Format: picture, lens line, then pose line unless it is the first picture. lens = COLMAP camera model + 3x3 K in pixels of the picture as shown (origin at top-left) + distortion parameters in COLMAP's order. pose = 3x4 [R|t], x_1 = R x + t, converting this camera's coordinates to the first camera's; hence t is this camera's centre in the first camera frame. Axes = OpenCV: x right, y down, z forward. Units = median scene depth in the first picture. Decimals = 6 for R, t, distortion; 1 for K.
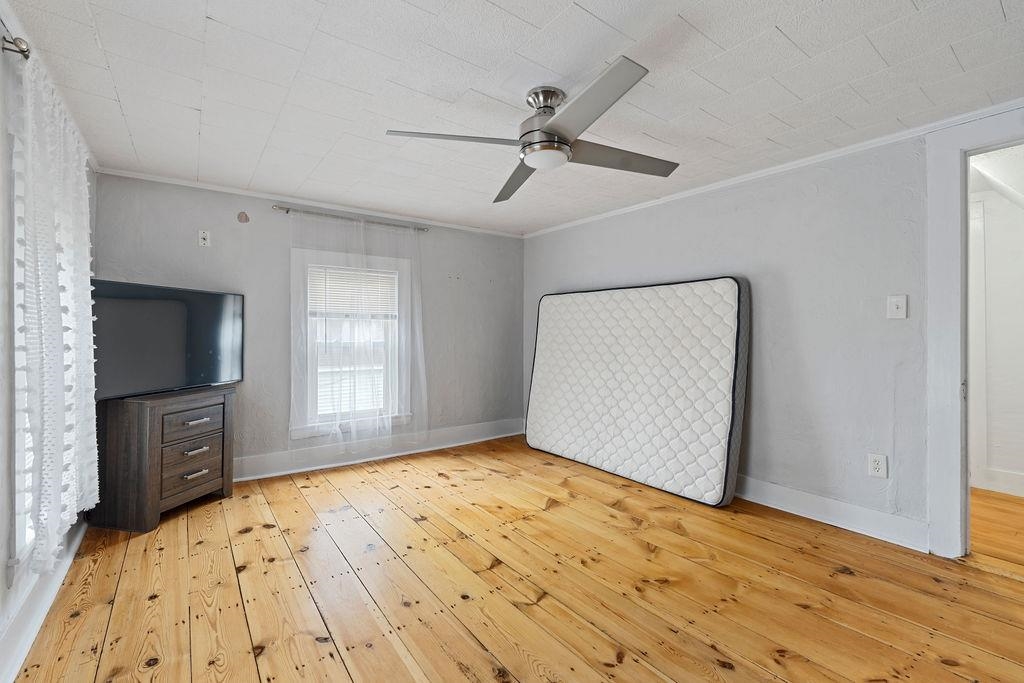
lens RADIAL K [[449.8, 0, 510.6], [0, 449.8, 334.0], [0, 0, 1]] dist [-0.008769, 0.000853]
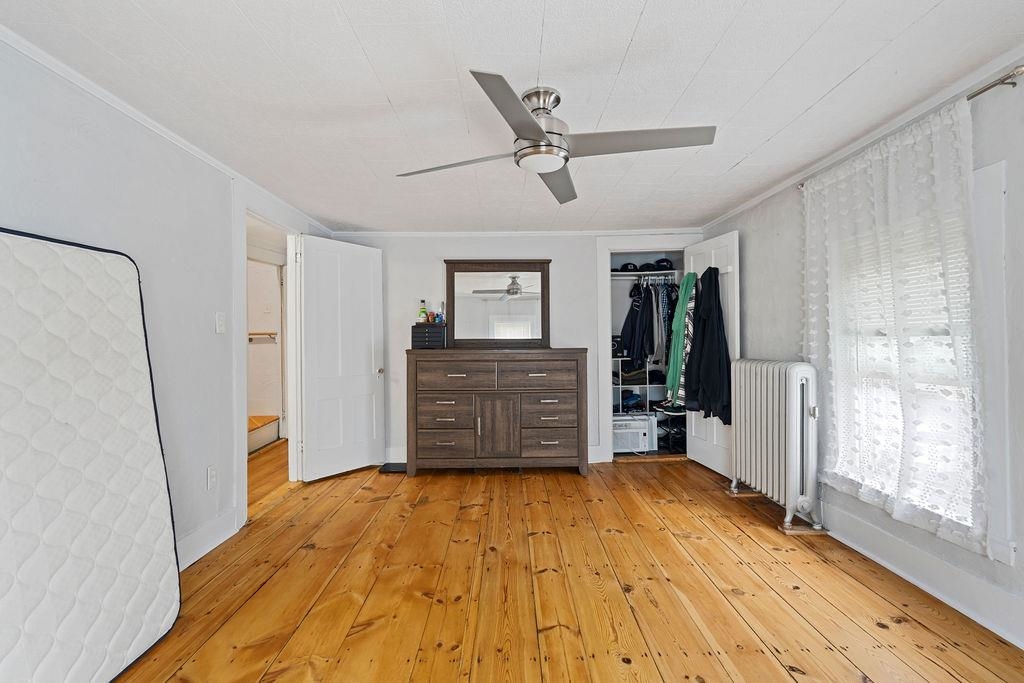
lens RADIAL K [[449.8, 0, 511.2], [0, 449.8, 340.5], [0, 0, 1]] dist [-0.008769, 0.000853]
pose [[-0.807681, 0.008562, 0.589557, -0.297249], [0.011572, 0.999932, 0.001331, -0.007636], [-0.589506, 0.007897, -0.807726, 1.259523]]
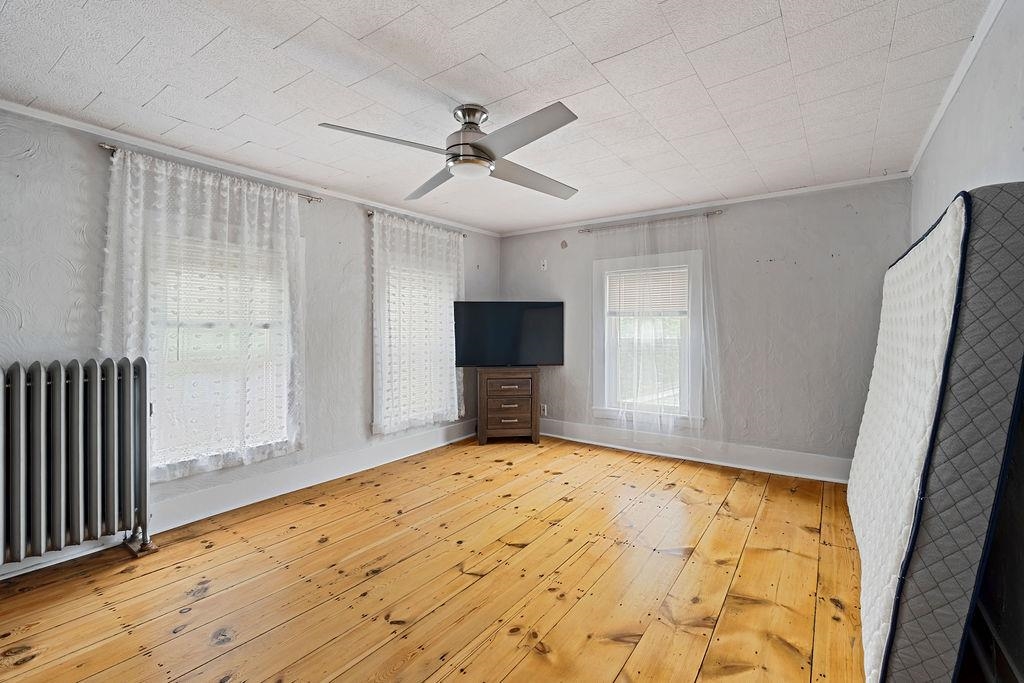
lens RADIAL K [[449.8, 0, 514.2], [0, 449.8, 334.9], [0, 0, 1]] dist [-0.008769, 0.000853]
pose [[0.308794, 0.011976, -0.951054, 0.793749], [-0.000721, 0.999923, 0.012357, -0.005261], [0.951129, -0.003131, 0.308779, 0.533349]]
